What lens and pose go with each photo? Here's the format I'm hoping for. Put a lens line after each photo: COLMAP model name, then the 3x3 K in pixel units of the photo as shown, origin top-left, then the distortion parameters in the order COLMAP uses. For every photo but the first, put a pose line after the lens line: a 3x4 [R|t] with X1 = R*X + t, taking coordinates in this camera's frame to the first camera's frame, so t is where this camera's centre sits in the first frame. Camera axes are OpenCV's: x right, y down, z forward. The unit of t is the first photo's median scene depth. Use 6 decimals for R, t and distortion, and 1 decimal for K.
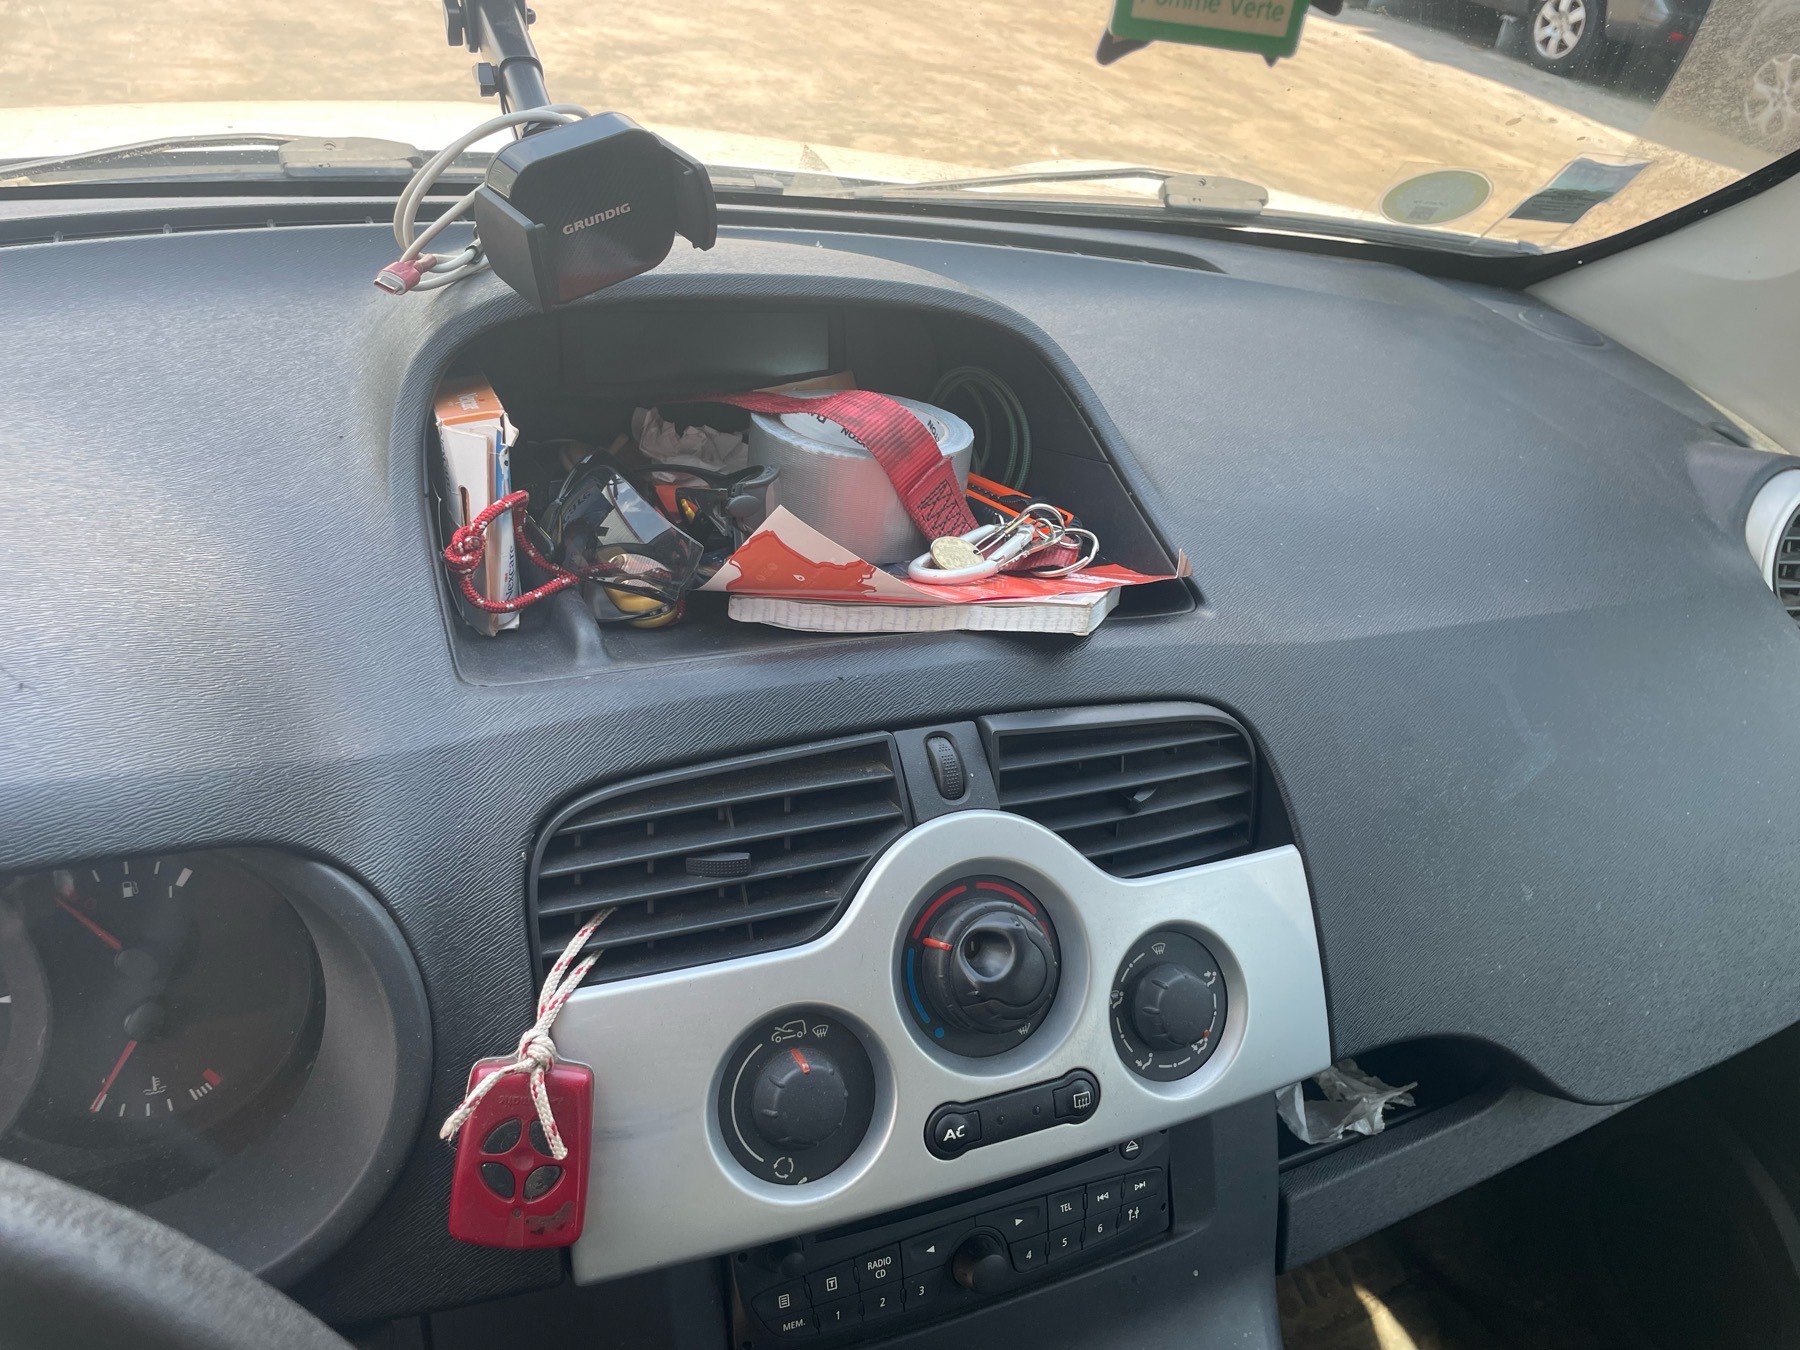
lens RADIAL K [[1366.0, 0, 908.0], [0, 1366.0, 686.2], [0, 0, 1]] dist [0.077206, -0.102502]
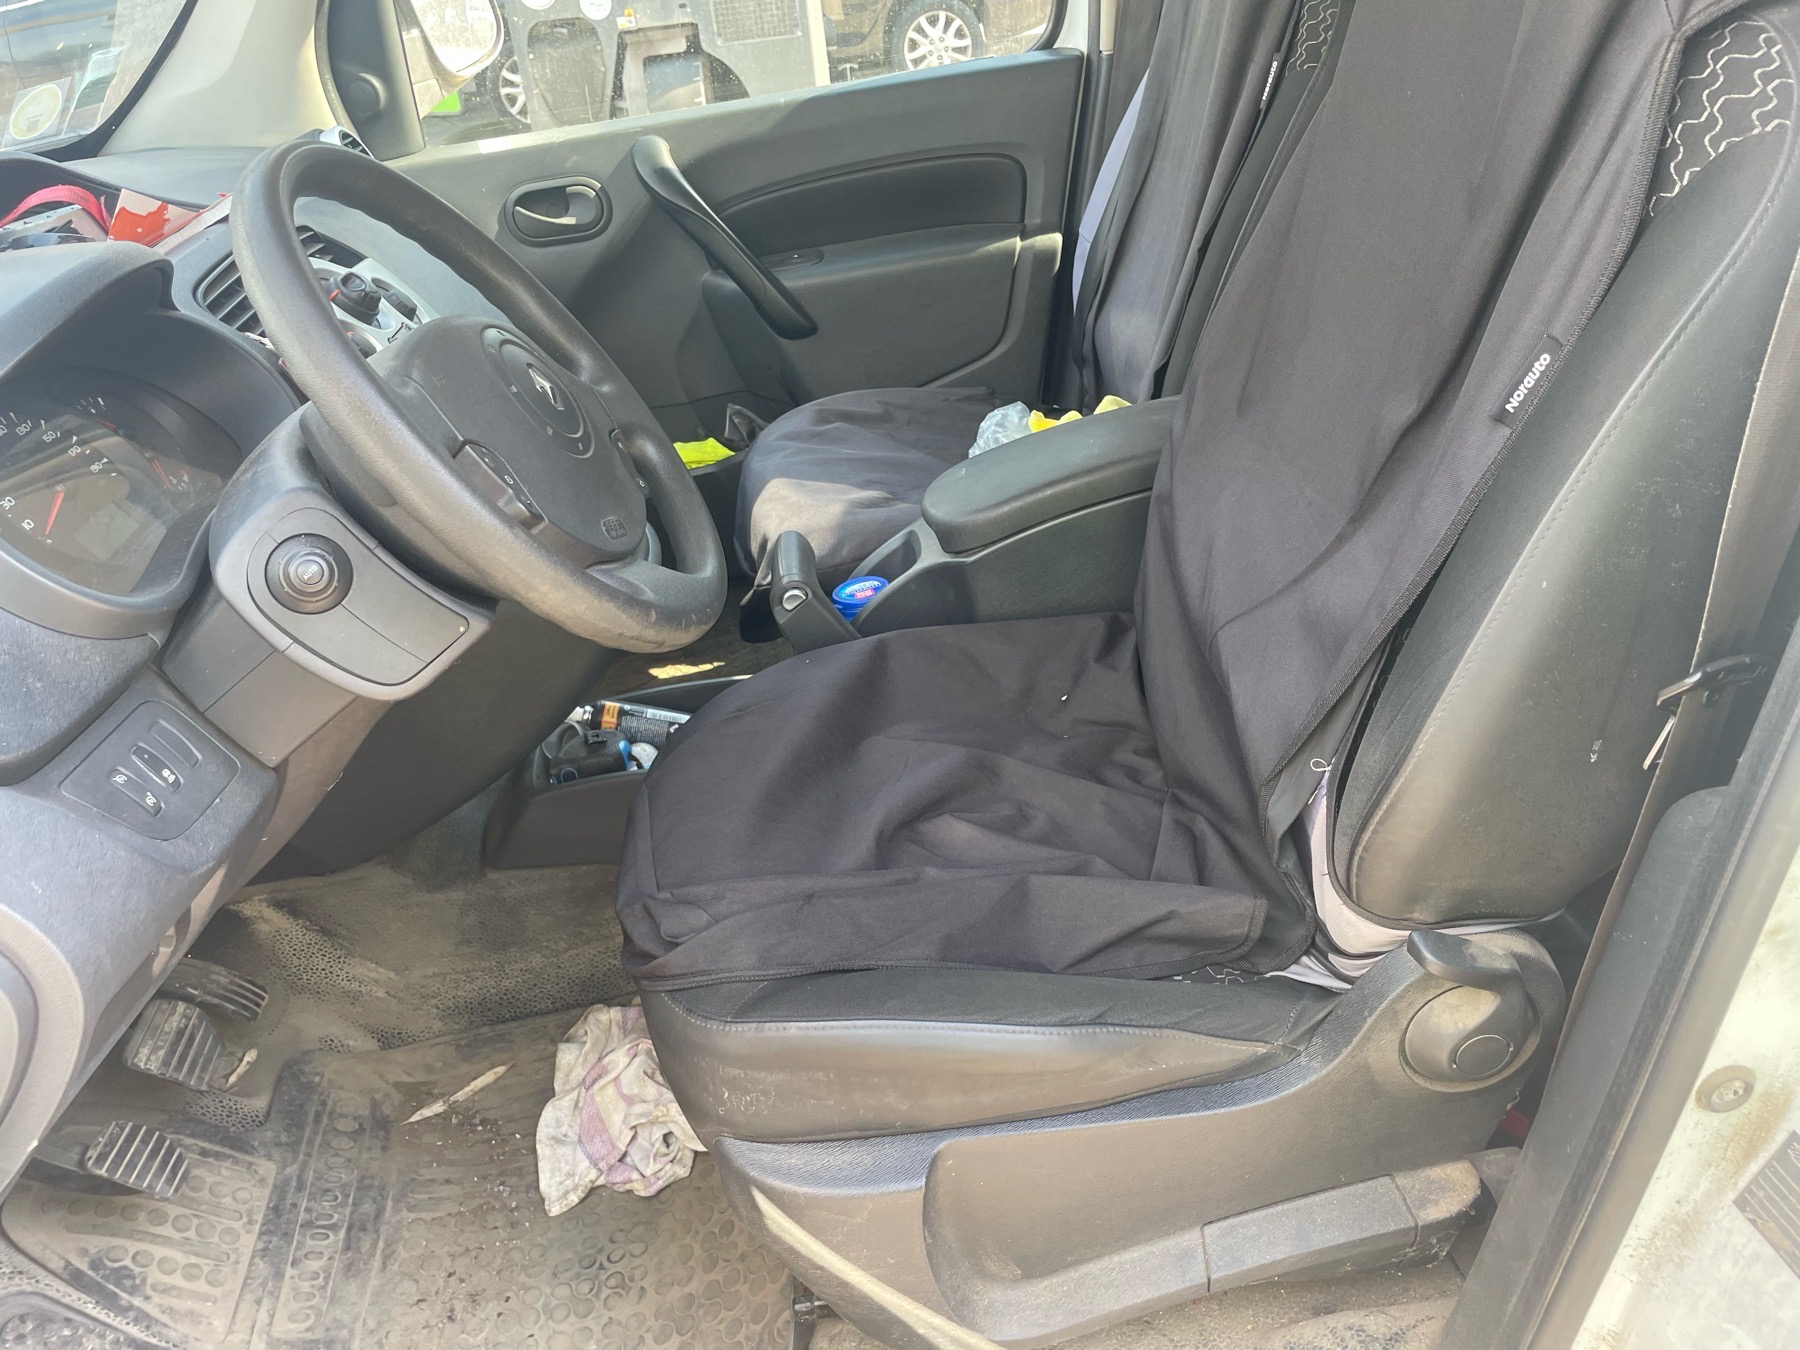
lens RADIAL K [[1366.0, 0, 880.1], [0, 1366.0, 673.1], [0, 0, 1]] dist [0.077206, -0.102502]
pose [[0.309939, -0.612339, 0.727310, -1.683495], [0.649528, 0.695006, 0.308349, 0.472750], [-0.694299, 0.376839, 0.613141, -0.828975]]
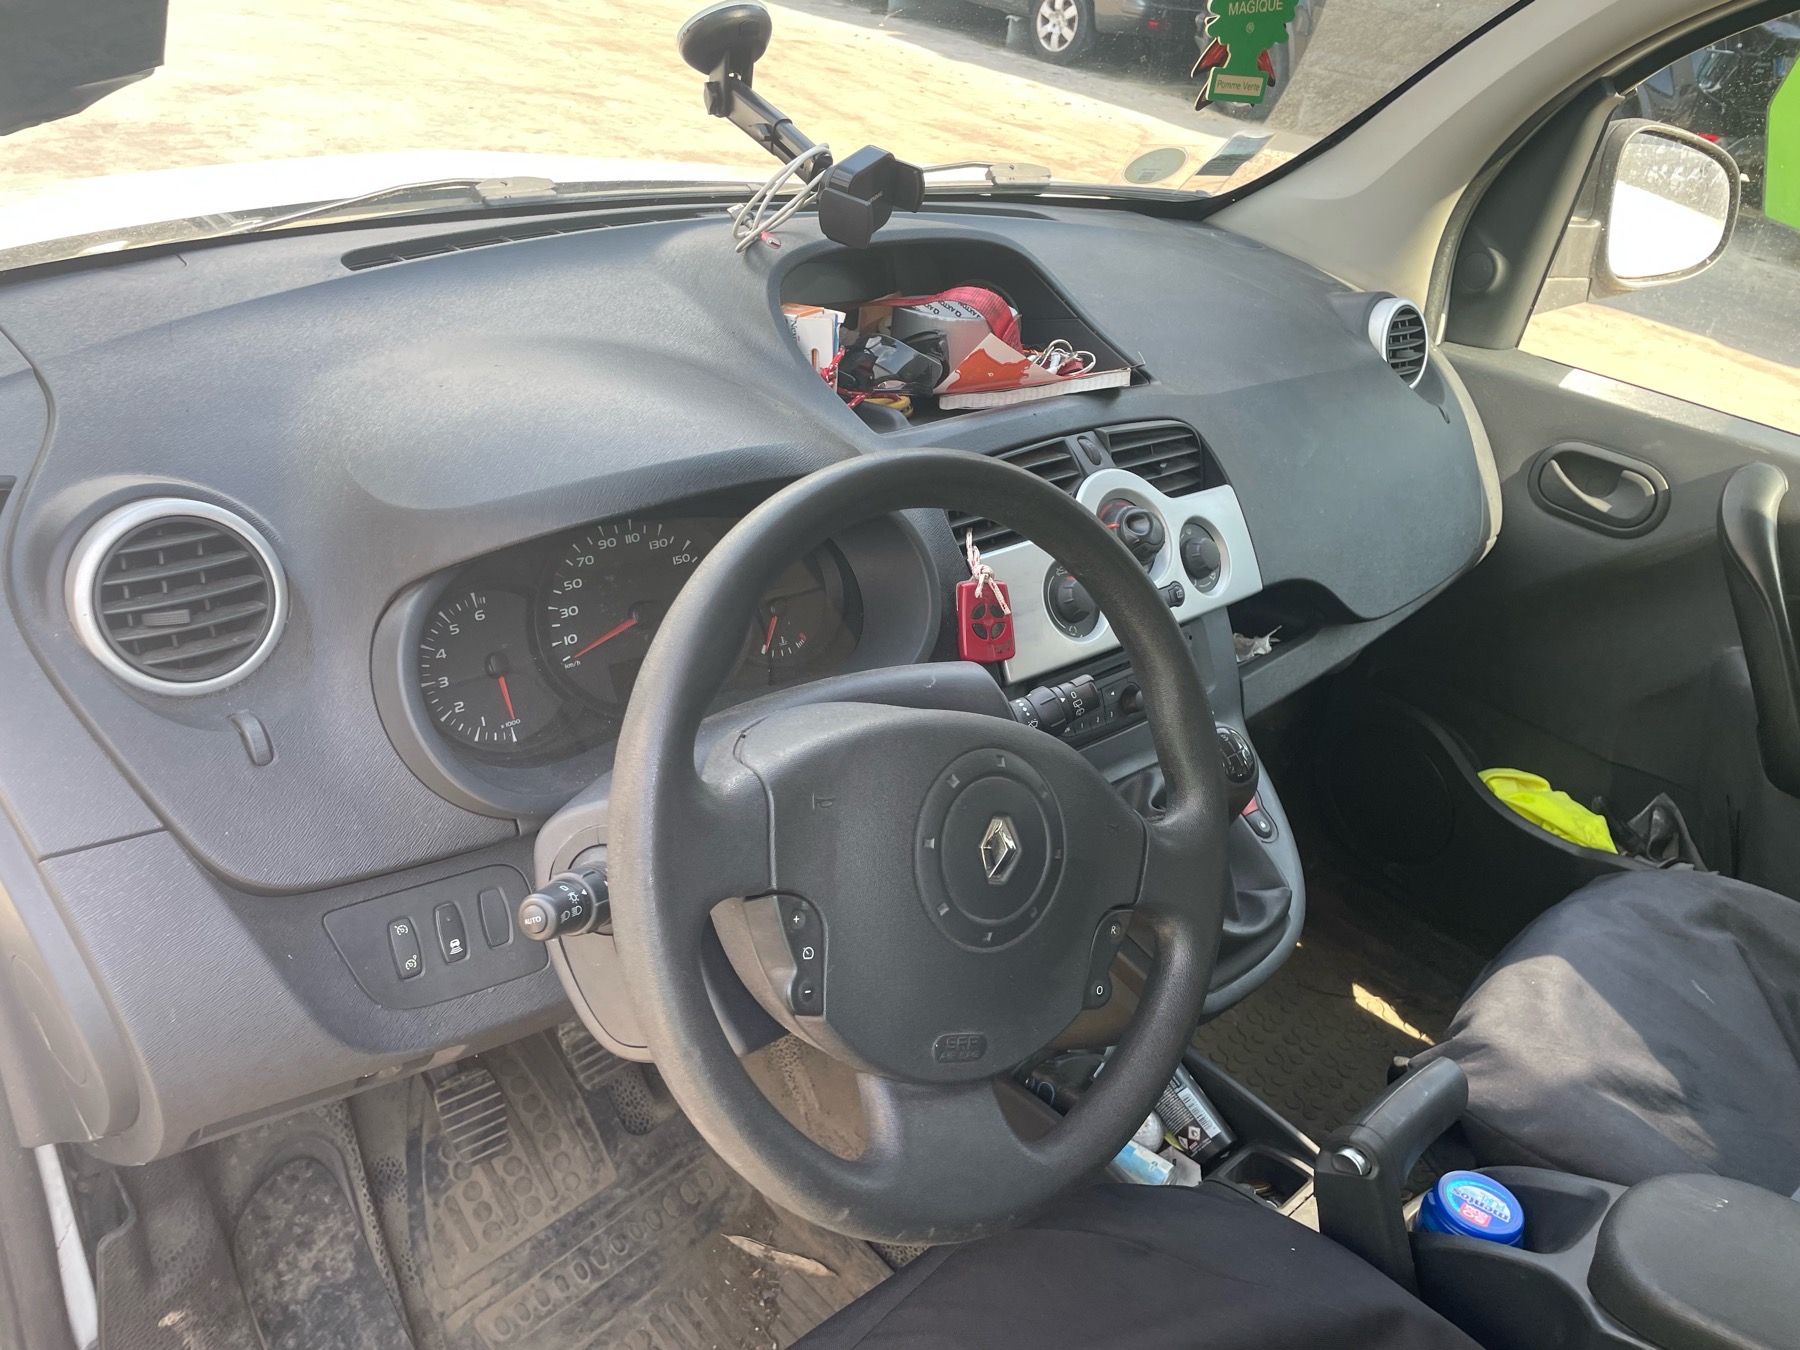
lens RADIAL K [[1366.0, 0, 899.3], [0, 1366.0, 688.9], [0, 0, 1]] dist [0.077206, -0.102502]
pose [[0.948756, -0.173835, 0.263899, -0.801490], [0.174544, 0.984427, 0.020950, 0.299985], [-0.263431, 0.026186, 0.964323, -0.848901]]
